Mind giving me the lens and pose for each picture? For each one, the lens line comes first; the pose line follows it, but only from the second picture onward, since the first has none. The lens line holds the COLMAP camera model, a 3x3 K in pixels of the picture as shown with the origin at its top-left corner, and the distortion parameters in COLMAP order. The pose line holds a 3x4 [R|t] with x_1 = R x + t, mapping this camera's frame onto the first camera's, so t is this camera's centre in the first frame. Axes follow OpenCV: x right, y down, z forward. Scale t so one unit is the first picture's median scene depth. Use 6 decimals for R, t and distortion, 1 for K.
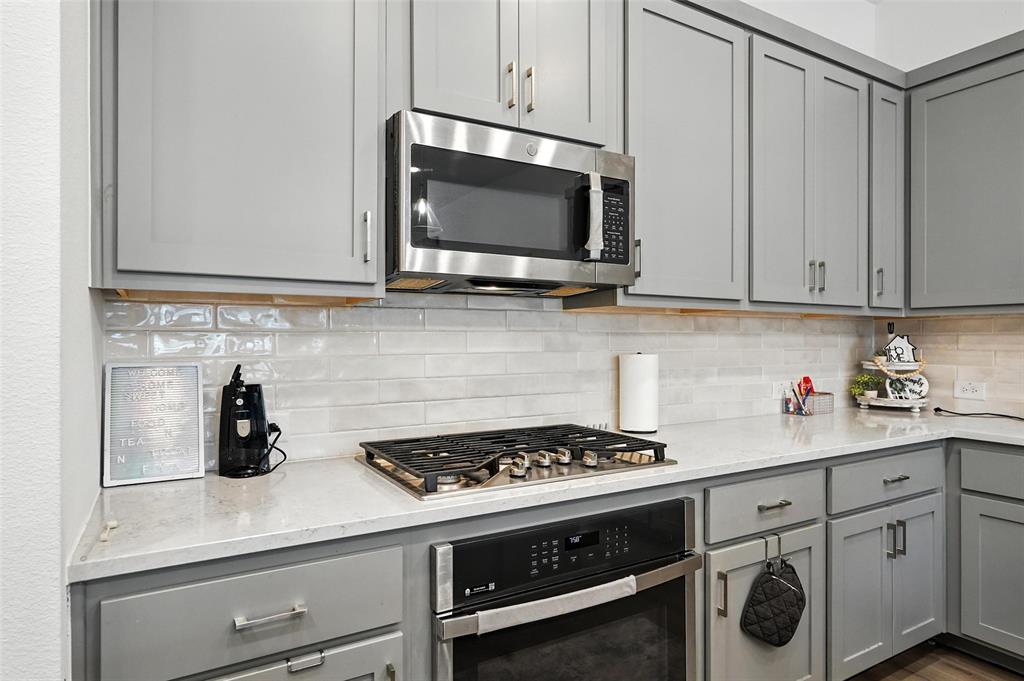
lens RADIAL K [[593.5, 0, 512.0], [0, 593.5, 340.5], [0, 0, 1]] dist [-0.000175, 0.000145]
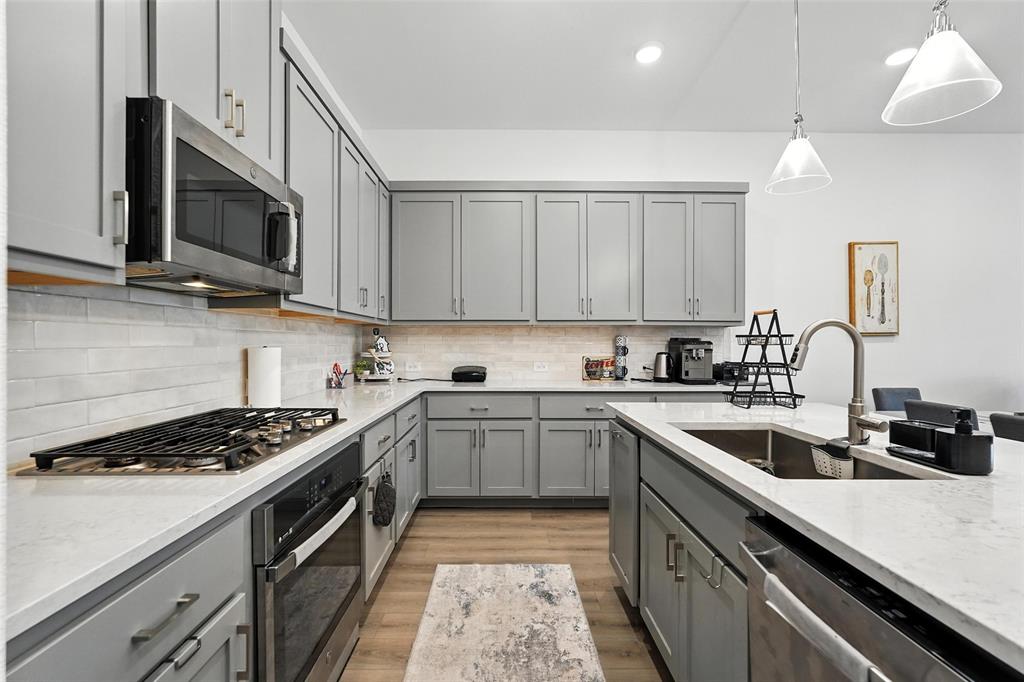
lens RADIAL K [[458.0, 0, 507.4], [0, 458.0, 342.2], [0, 0, 1]] dist [-0.016840, 0.008610]
pose [[0.490267, 0.000626, 0.871572, -0.364746], [0.000962, 0.999999, -0.001260, 0.012978], [-0.871572, 0.001456, 0.490266, 0.079199]]
